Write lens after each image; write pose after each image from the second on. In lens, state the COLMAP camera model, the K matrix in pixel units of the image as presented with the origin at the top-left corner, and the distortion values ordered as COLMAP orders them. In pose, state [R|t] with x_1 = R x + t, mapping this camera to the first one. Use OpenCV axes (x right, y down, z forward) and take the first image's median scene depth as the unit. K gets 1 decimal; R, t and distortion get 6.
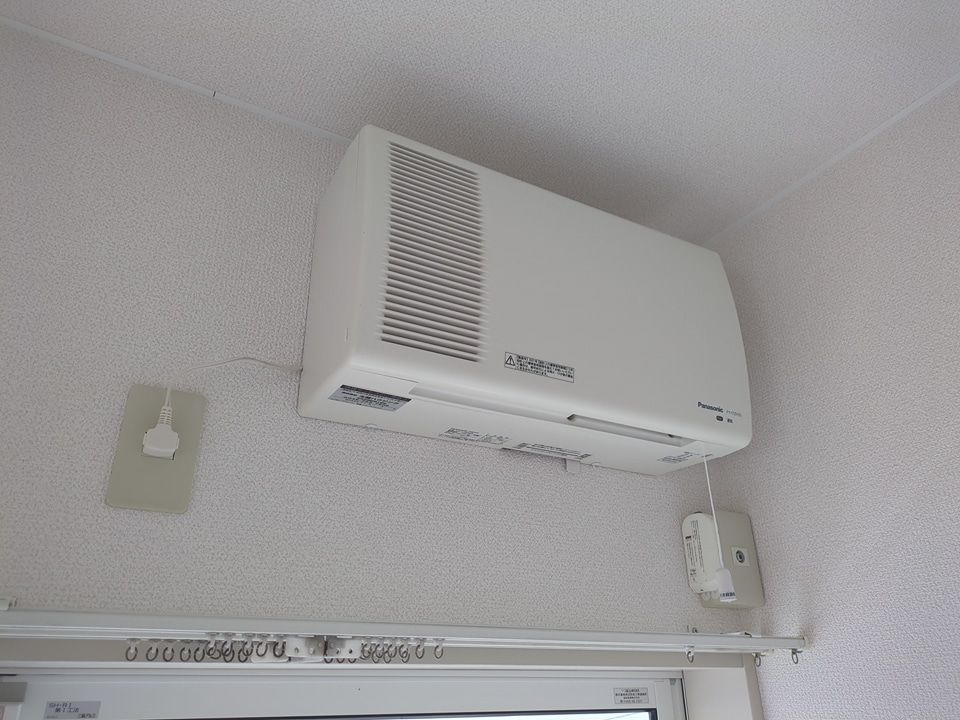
lens RADIAL K [[736.1, 0, 485.0], [0, 736.1, 357.9], [0, 0, 1]] dist [0.013088, -0.008857]
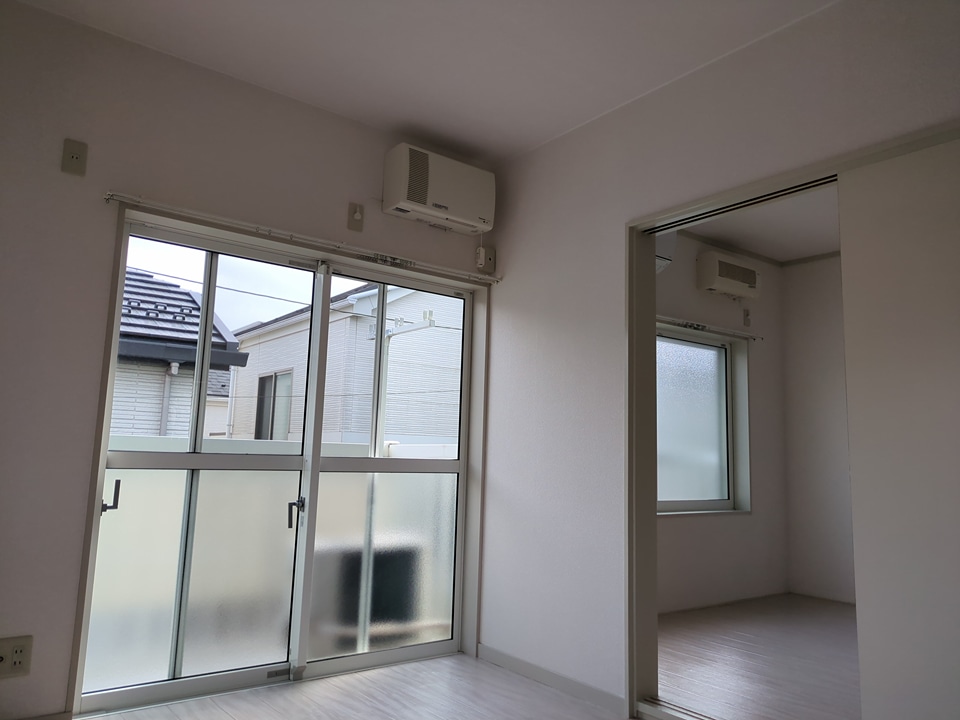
lens RADIAL K [[736.1, 0, 485.0], [0, 736.1, 357.9], [0, 0, 1]] dist [0.013088, -0.008857]
pose [[0.989213, 0.067304, 0.130110, -0.162268], [-0.102238, 0.953306, 0.284175, -0.381689], [-0.104908, -0.294412, 0.949903, -3.277788]]
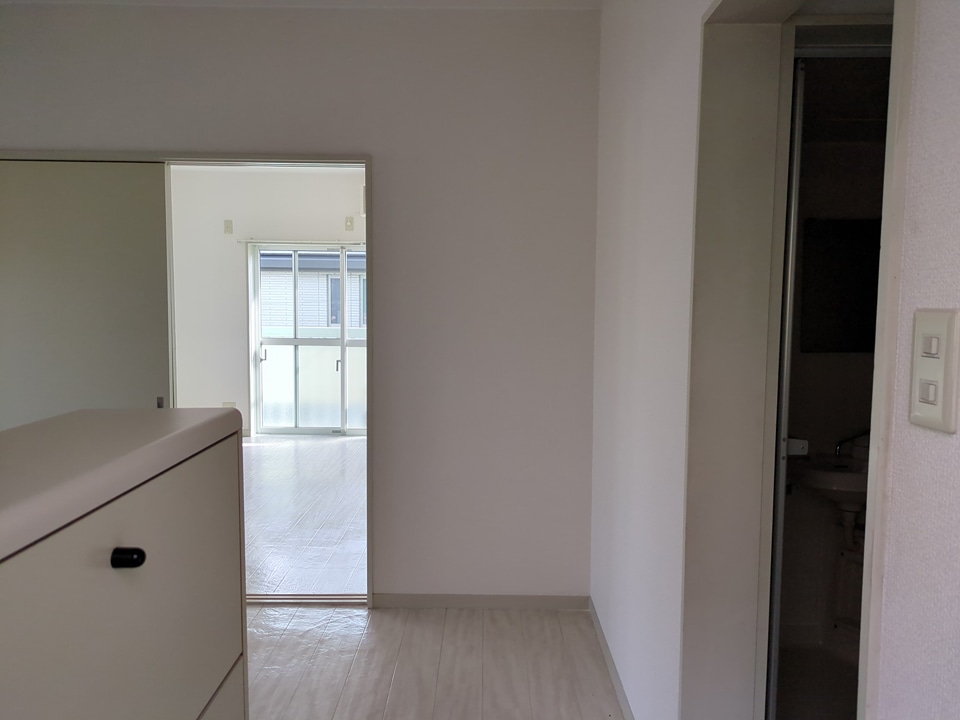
lens RADIAL K [[736.1, 0, 485.0], [0, 736.1, 357.9], [0, 0, 1]] dist [0.013088, -0.008857]
pose [[0.864458, 0.072761, -0.497411, 5.163894], [0.185775, 0.873188, 0.450590, -2.031465], [0.467118, -0.481922, 0.741317, -5.282539]]
